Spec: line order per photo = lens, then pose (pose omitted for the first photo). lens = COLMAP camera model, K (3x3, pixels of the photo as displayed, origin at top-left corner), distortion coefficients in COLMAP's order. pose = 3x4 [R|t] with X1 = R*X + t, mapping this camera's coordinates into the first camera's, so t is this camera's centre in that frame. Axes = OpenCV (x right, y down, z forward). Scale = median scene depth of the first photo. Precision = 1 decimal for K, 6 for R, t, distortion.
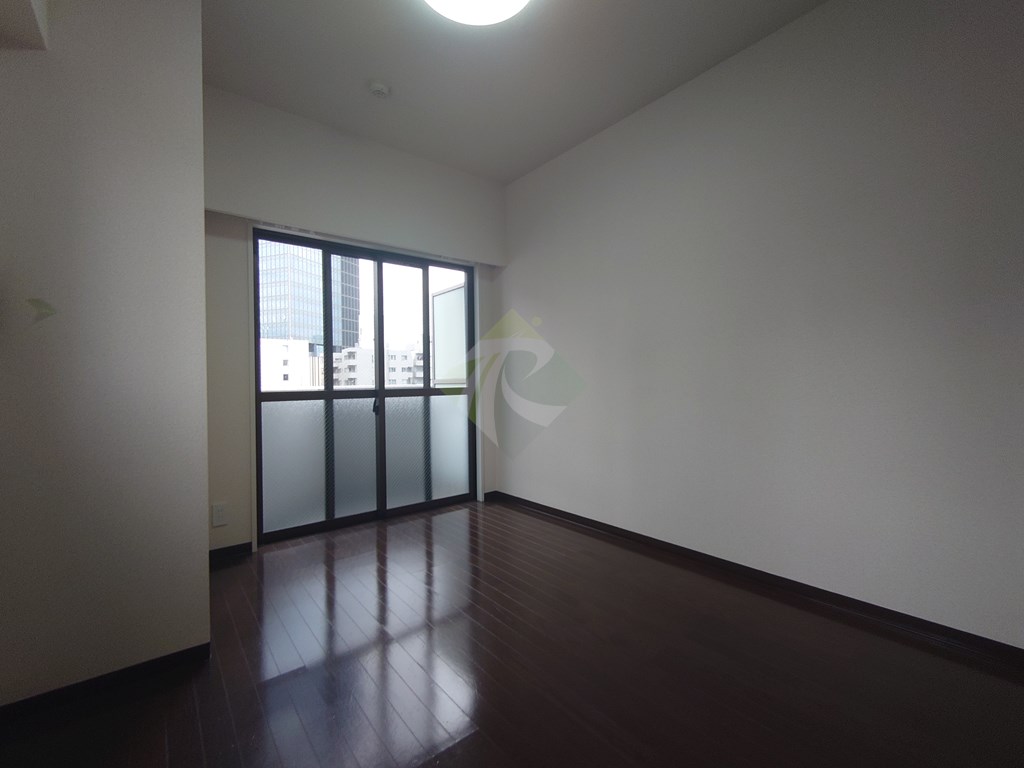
lens RADIAL K [[441.6, 0, 509.9], [0, 441.6, 382.4], [0, 0, 1]] dist [0.000850, -0.001490]
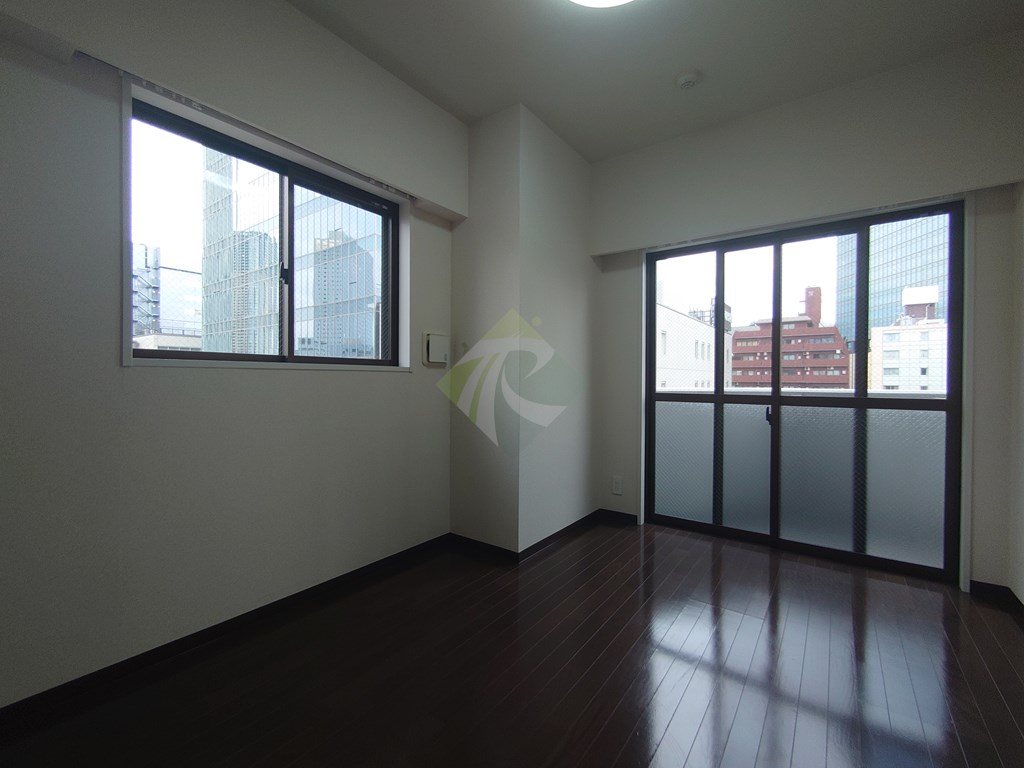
lens RADIAL K [[441.6, 0, 516.9], [0, 441.6, 381.5], [0, 0, 1]] dist [0.000850, -0.001490]
pose [[0.262065, 0.011878, -0.964977, 0.403956], [-0.017672, 0.999816, 0.007507, -0.008497], [0.964888, 0.015085, 0.262227, 0.300654]]
